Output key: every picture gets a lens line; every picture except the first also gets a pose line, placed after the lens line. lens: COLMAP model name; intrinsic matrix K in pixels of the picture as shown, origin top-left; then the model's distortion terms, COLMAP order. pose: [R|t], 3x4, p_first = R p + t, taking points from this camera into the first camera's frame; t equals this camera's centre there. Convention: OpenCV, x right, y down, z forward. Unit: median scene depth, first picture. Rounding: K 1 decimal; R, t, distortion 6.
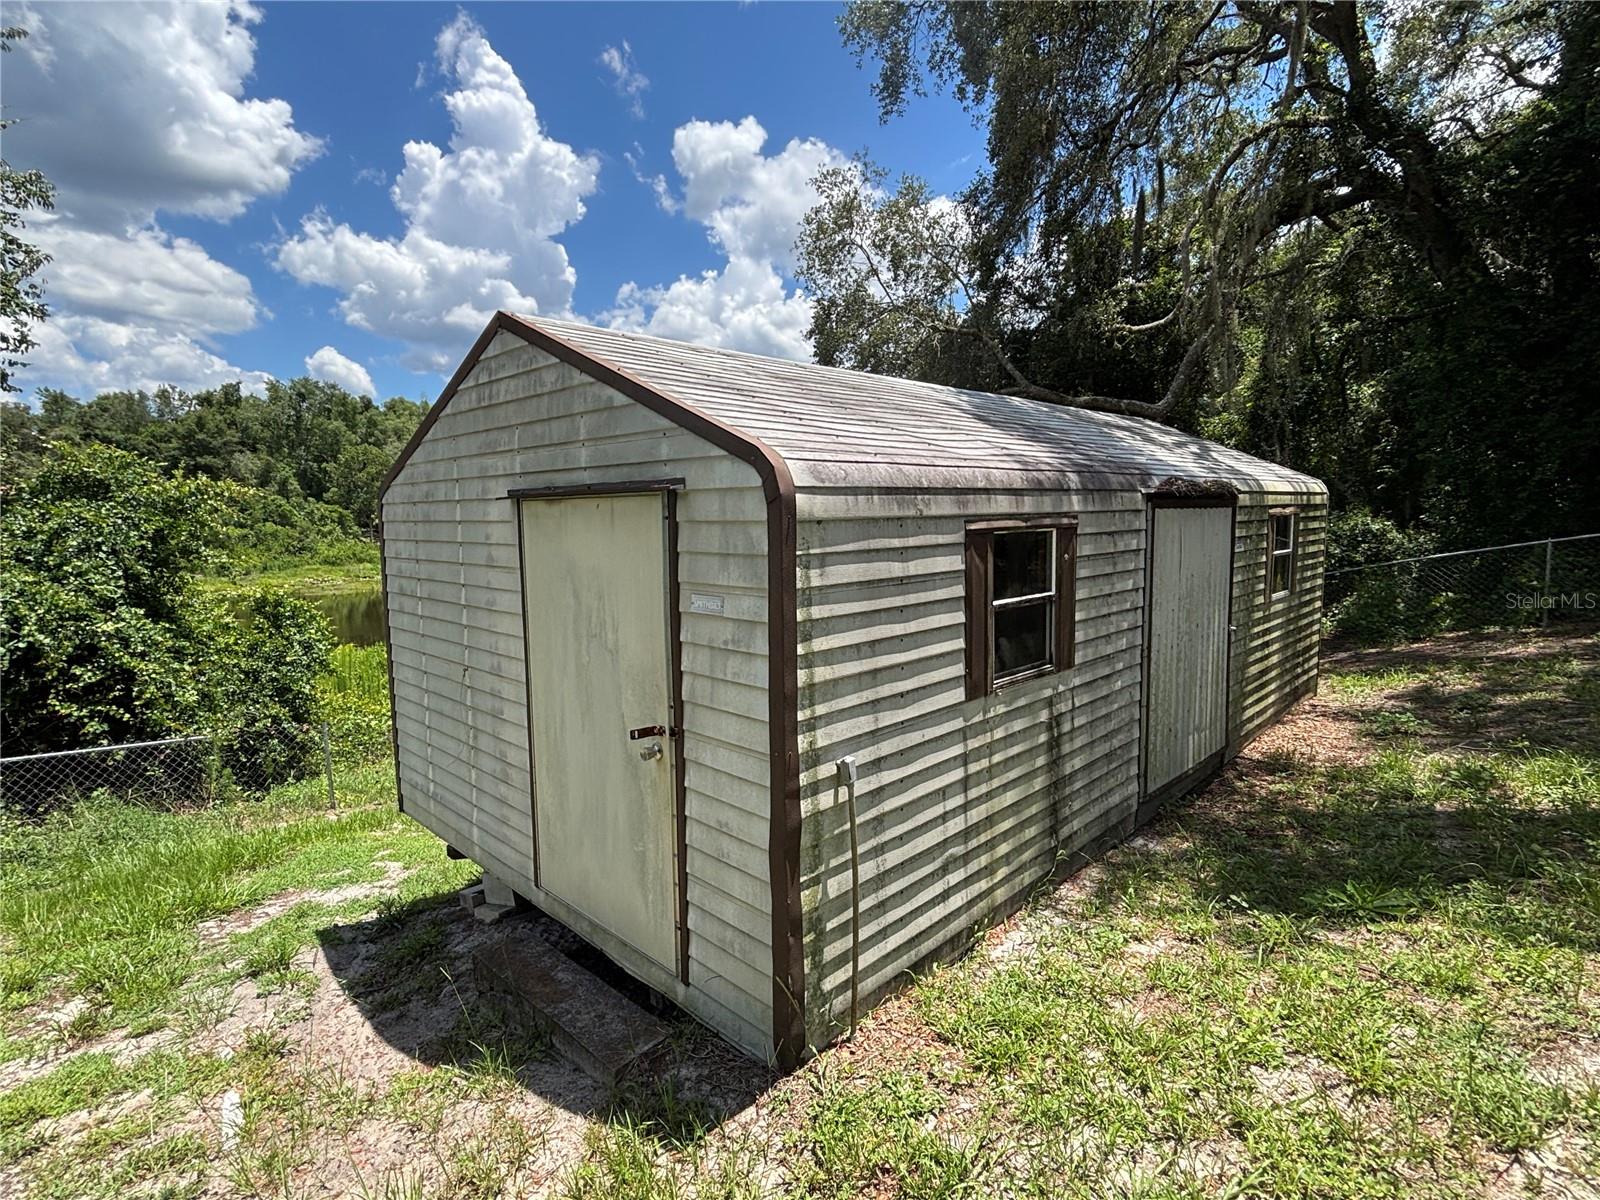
lens RADIAL K [[800.1, 0, 801.5], [0, 800.1, 588.6], [0, 0, 1]] dist [0.000269, 0.000737]
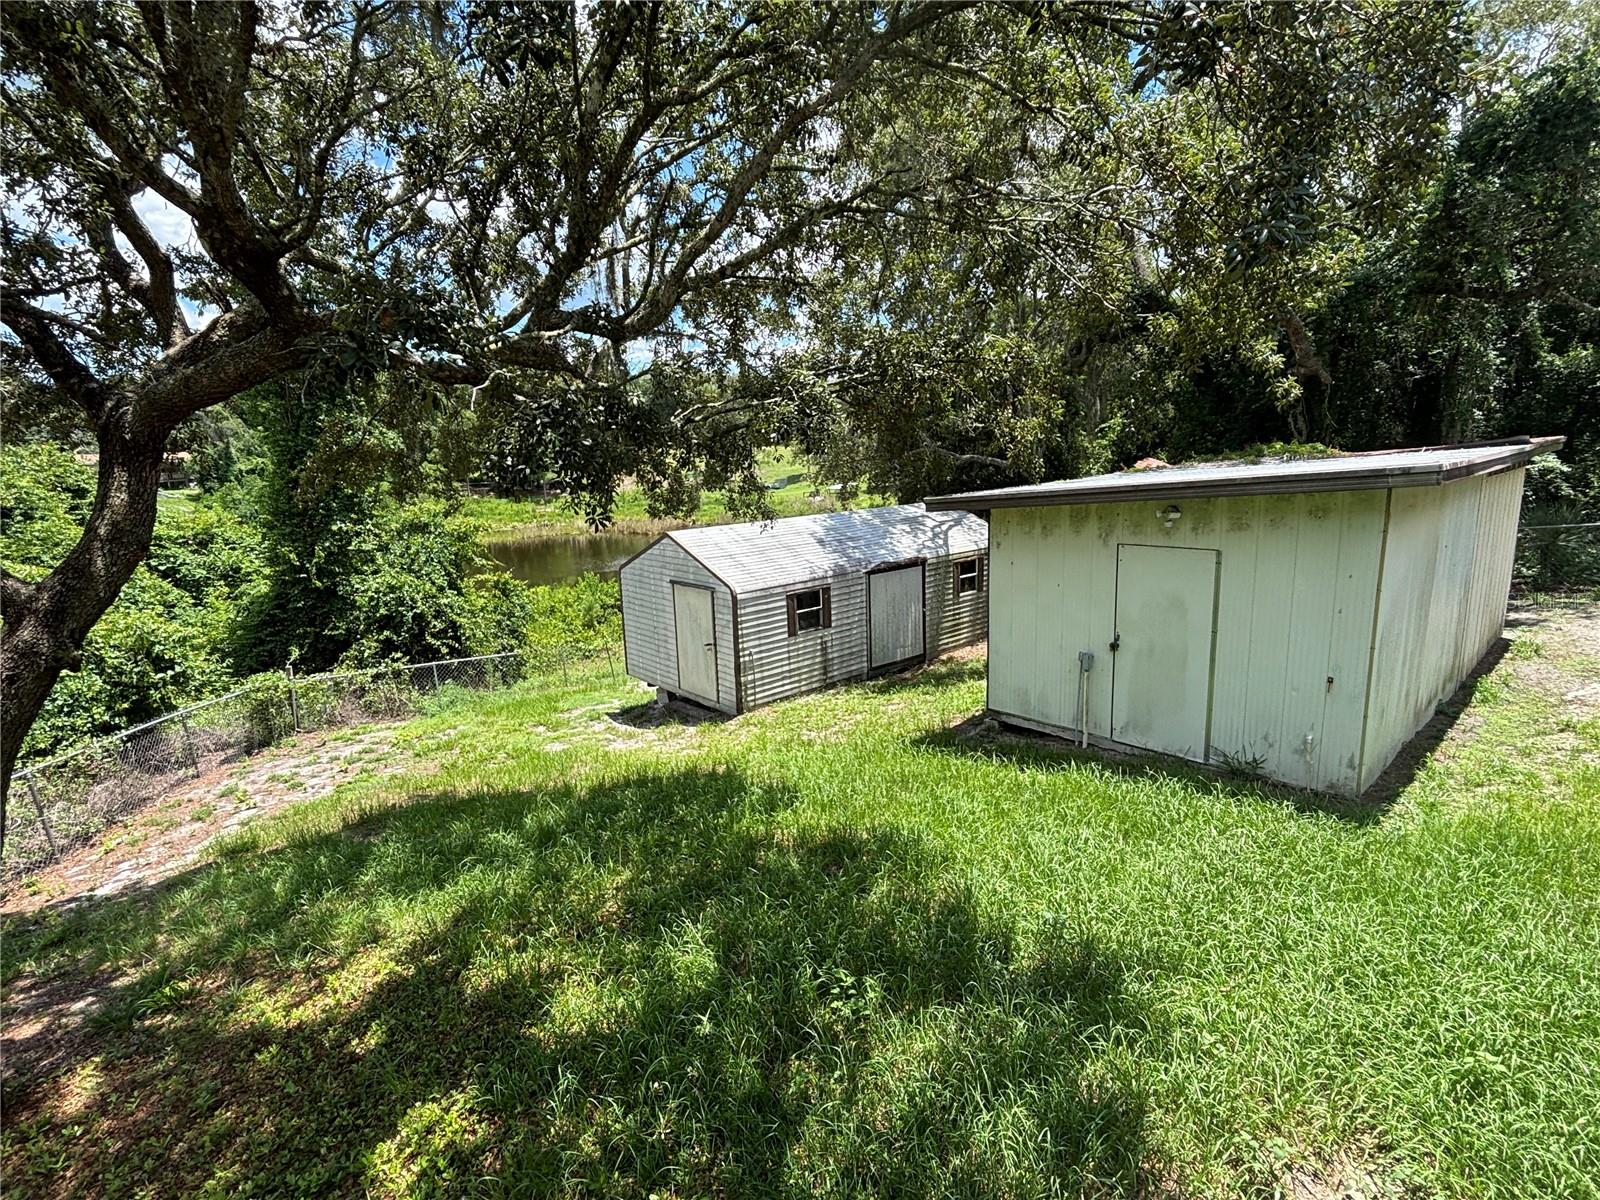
lens RADIAL K [[780.4, 0, 802.8], [0, 780.4, 602.7], [0, 0, 1]] dist [0.002056, -0.000352]
pose [[0.997134, -0.005586, -0.075450, 0.414810], [0.012933, 0.995177, 0.097239, -0.293501], [0.074543, -0.097936, 0.992397, -2.039404]]
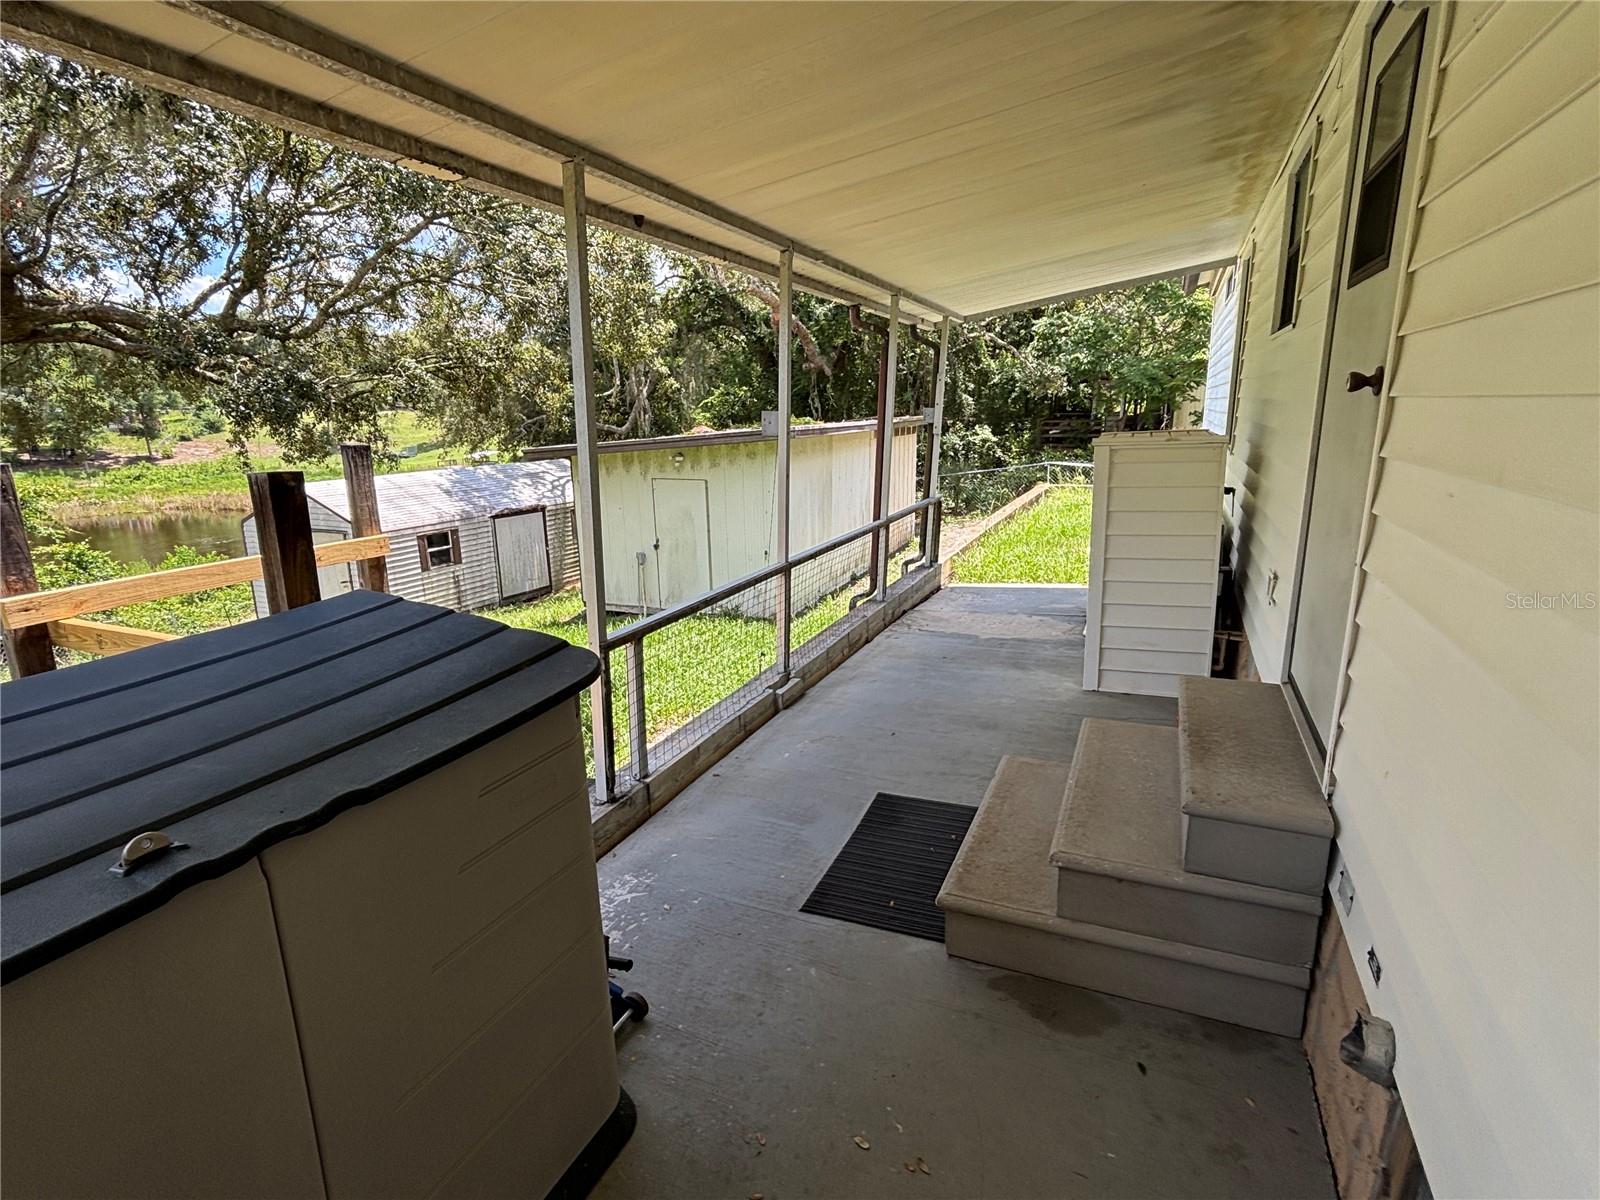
lens RADIAL K [[778.6, 0, 802.3], [0, 778.6, 596.2], [0, 0, 1]] dist [0.036680, -0.041214]
pose [[0.938498, -0.075439, 0.336943, 0.536760], [0.031404, 0.990446, 0.134281, -0.190984], [-0.343853, -0.115441, 0.931900, -2.927069]]
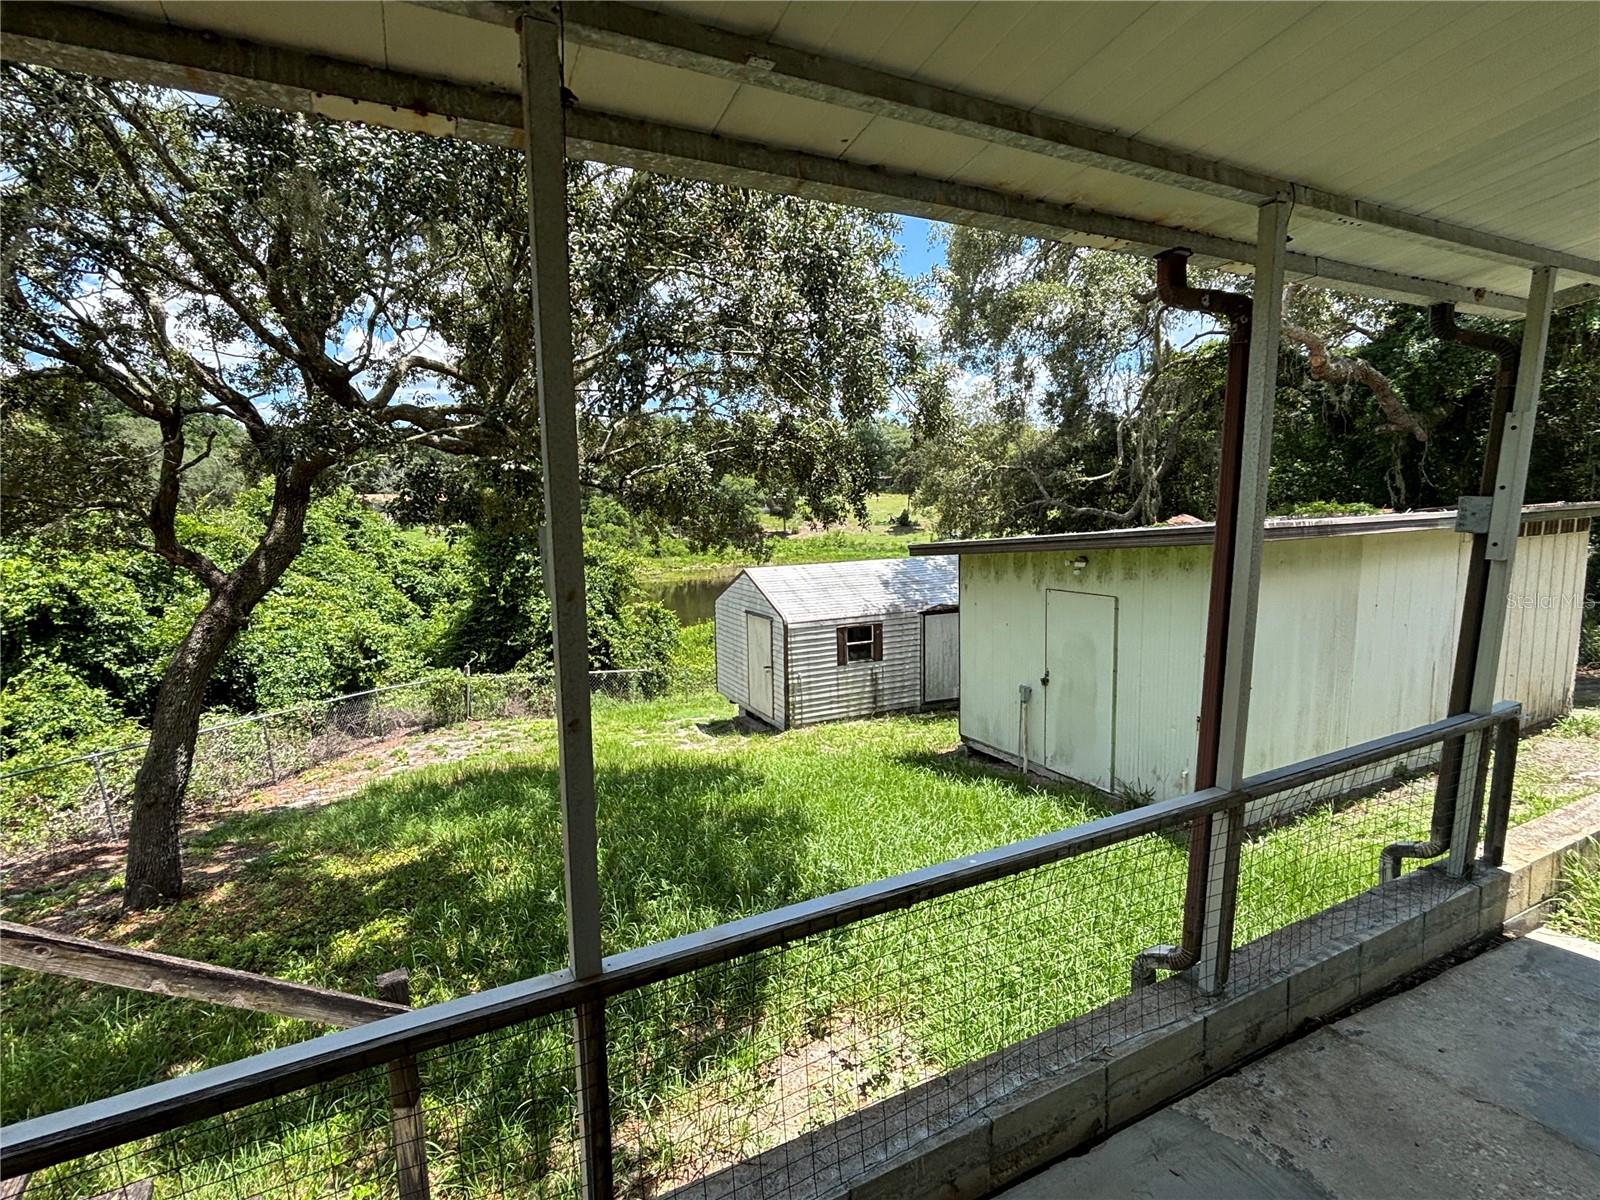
lens RADIAL K [[778.6, 0, 802.3], [0, 778.6, 596.2], [0, 0, 1]] dist [0.036680, -0.041214]
pose [[0.945326, 0.034871, -0.324258, 1.026553], [-0.026374, 0.999185, 0.030564, -0.271553], [0.325060, -0.020341, 0.945475, -2.285853]]
